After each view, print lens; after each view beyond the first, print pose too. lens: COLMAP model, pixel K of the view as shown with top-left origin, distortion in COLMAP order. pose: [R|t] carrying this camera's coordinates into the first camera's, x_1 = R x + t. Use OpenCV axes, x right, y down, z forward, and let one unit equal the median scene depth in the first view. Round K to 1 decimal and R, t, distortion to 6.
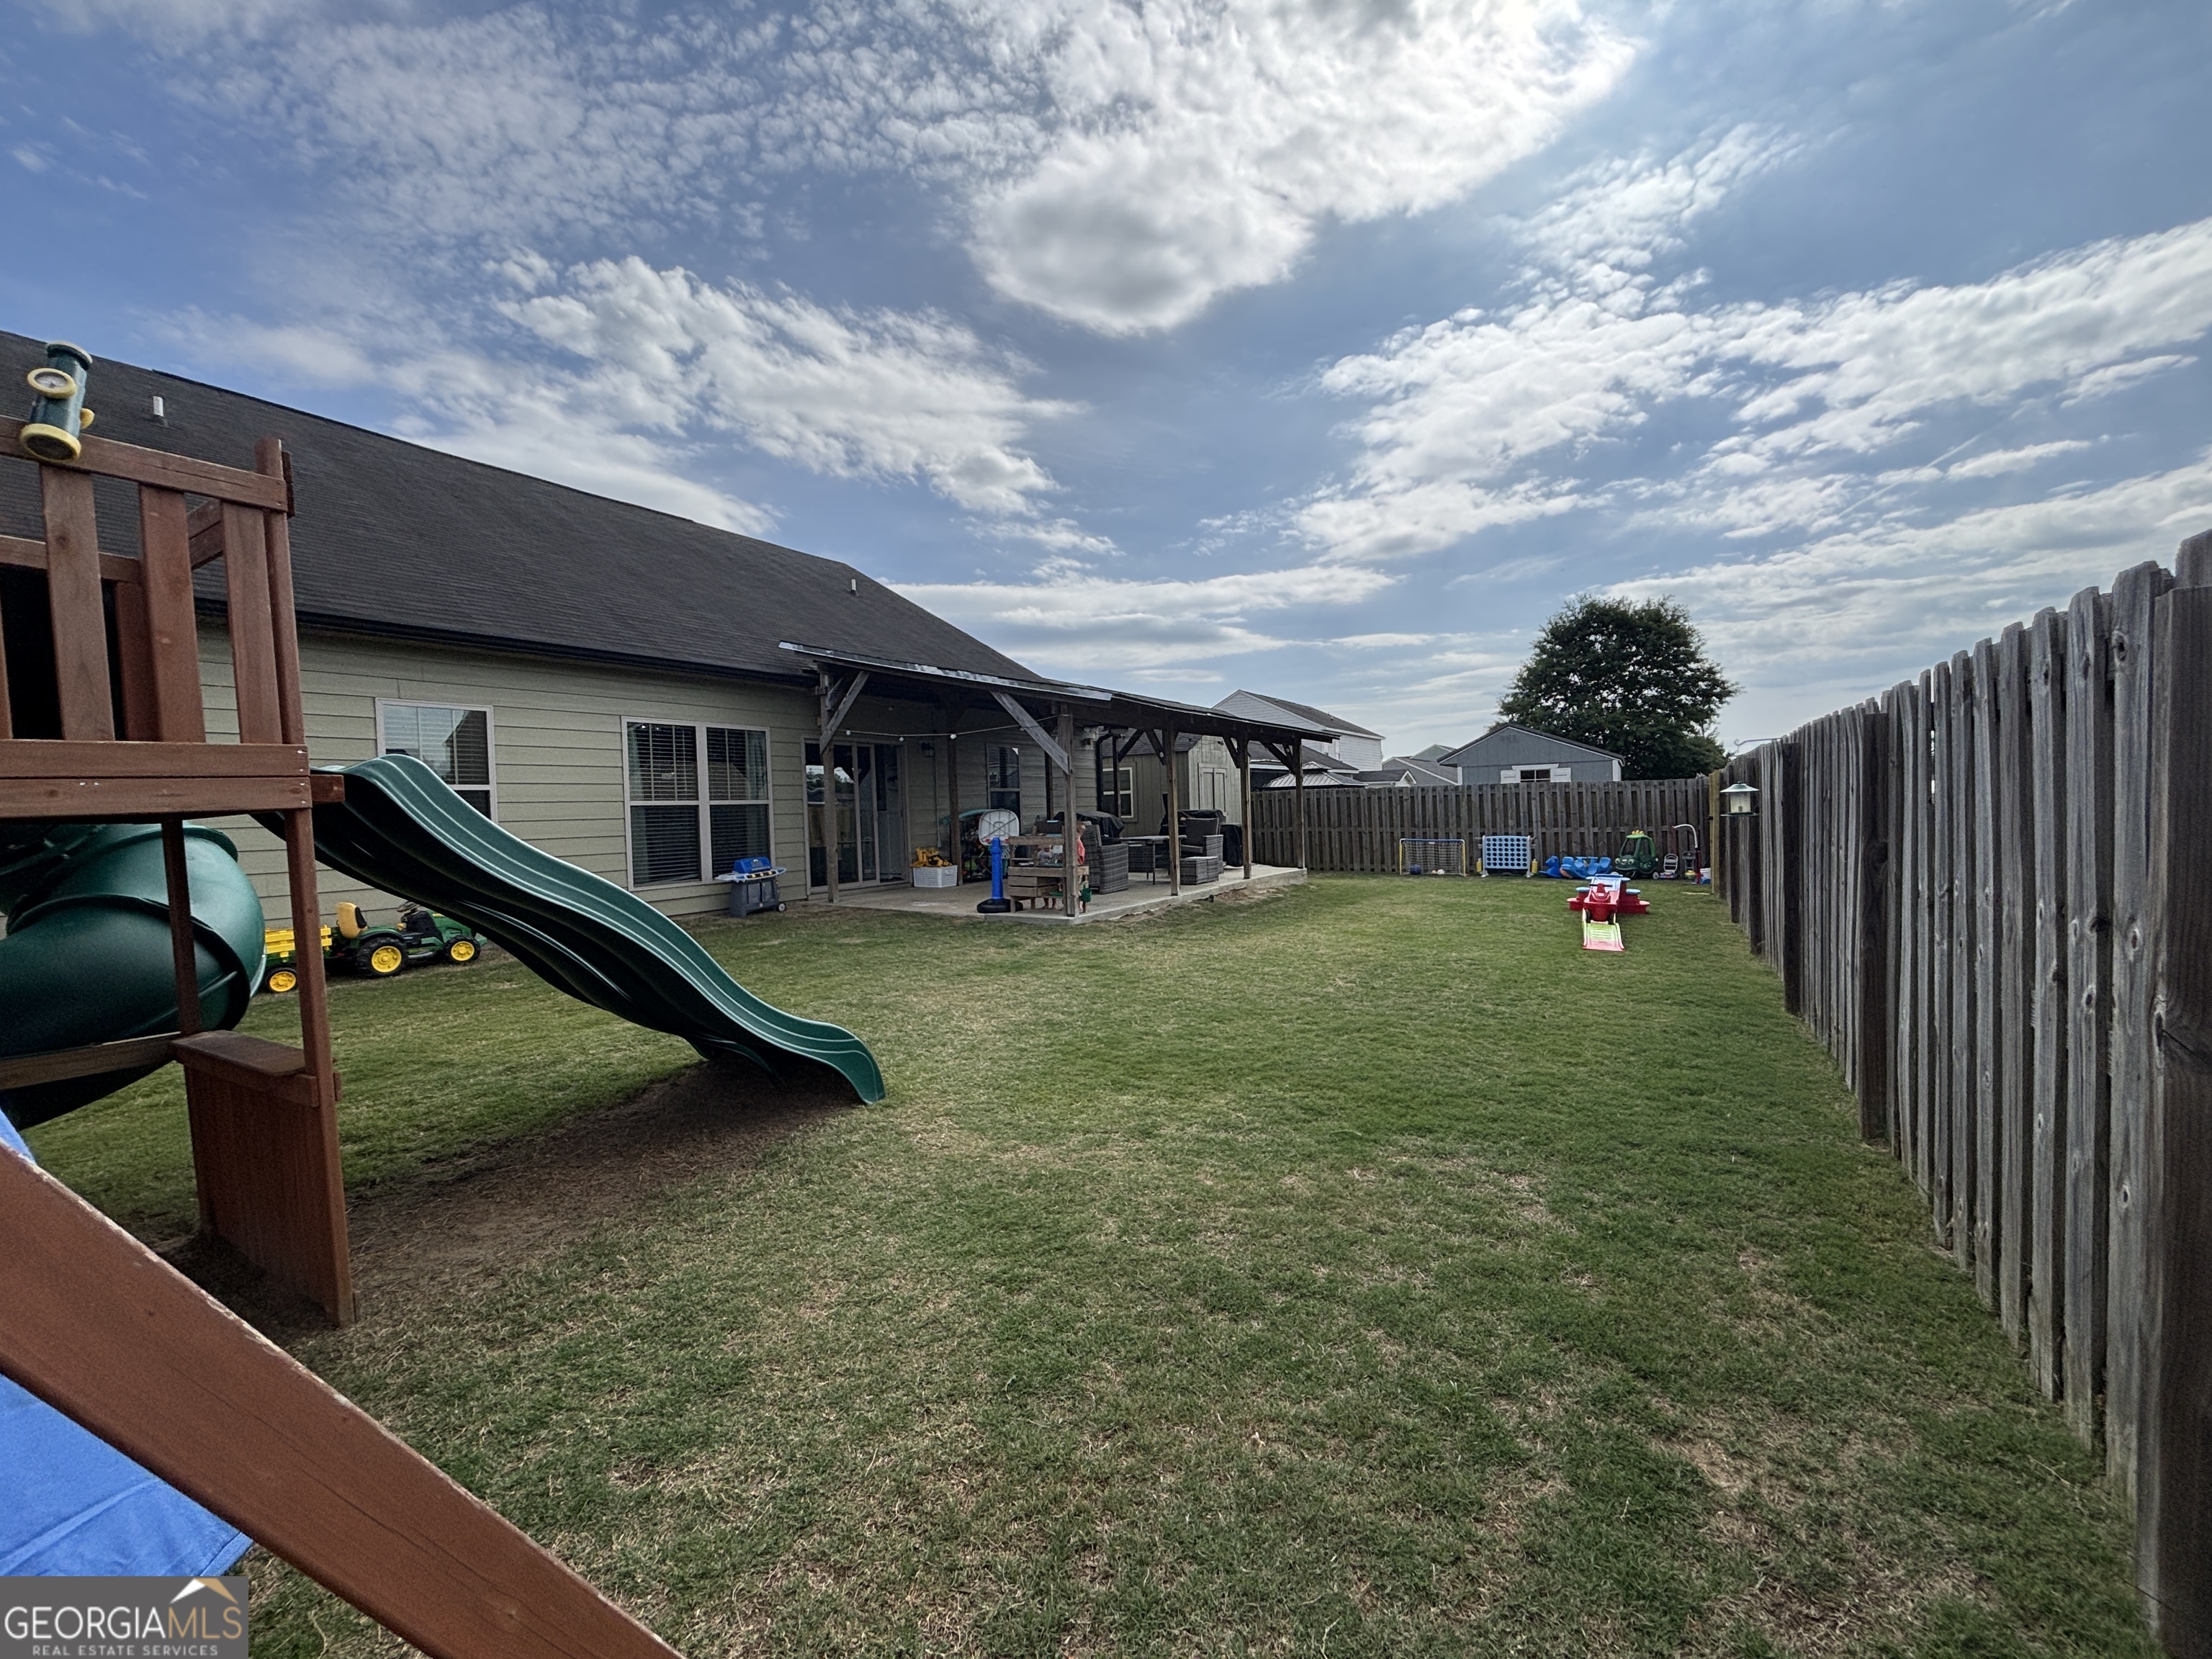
lens RADIAL K [[880.2, 0, 1106.0], [0, 880.2, 829.5], [0, 0, 1]] dist [-0.000177, -0.000004]
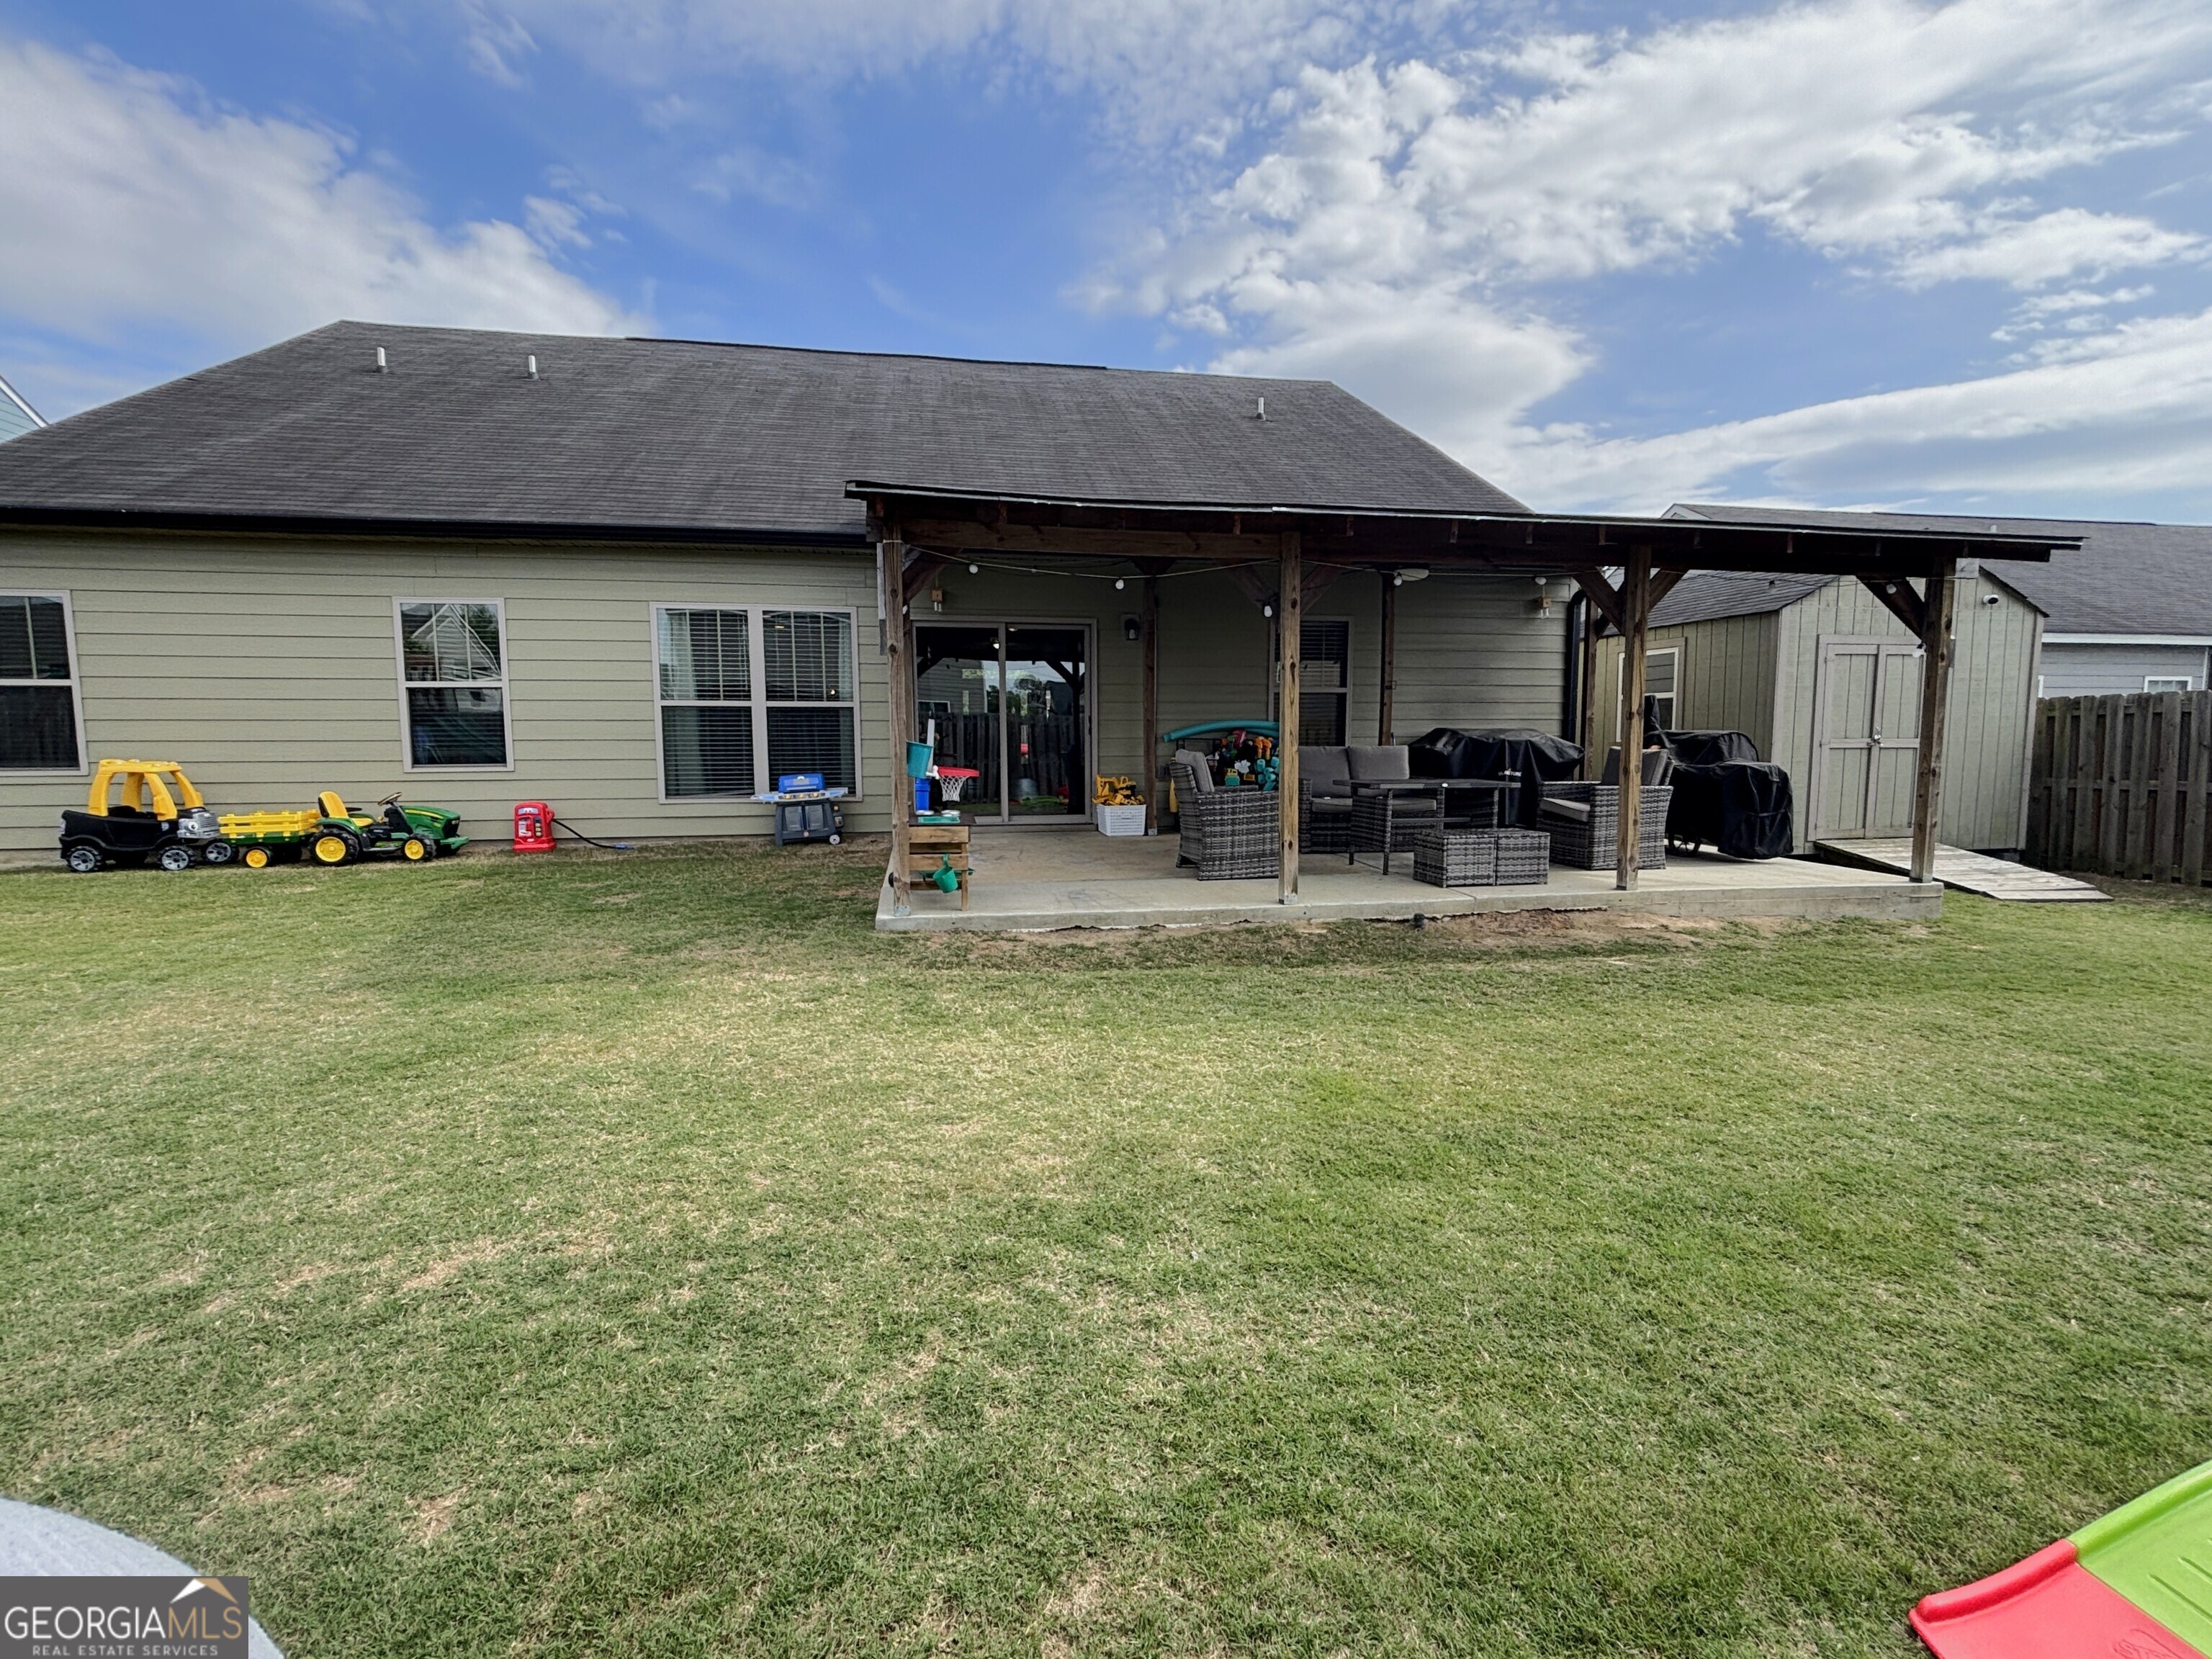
lens RADIAL K [[973.5, 0, 1106.7], [0, 973.5, 871.7], [0, 0, 1]] dist [-0.001969, -0.000250]
pose [[0.666876, 0.134073, -0.733008, 0.313842], [-0.035094, 0.988240, 0.148829, -0.015392], [0.744342, -0.073527, 0.663738, 0.430964]]
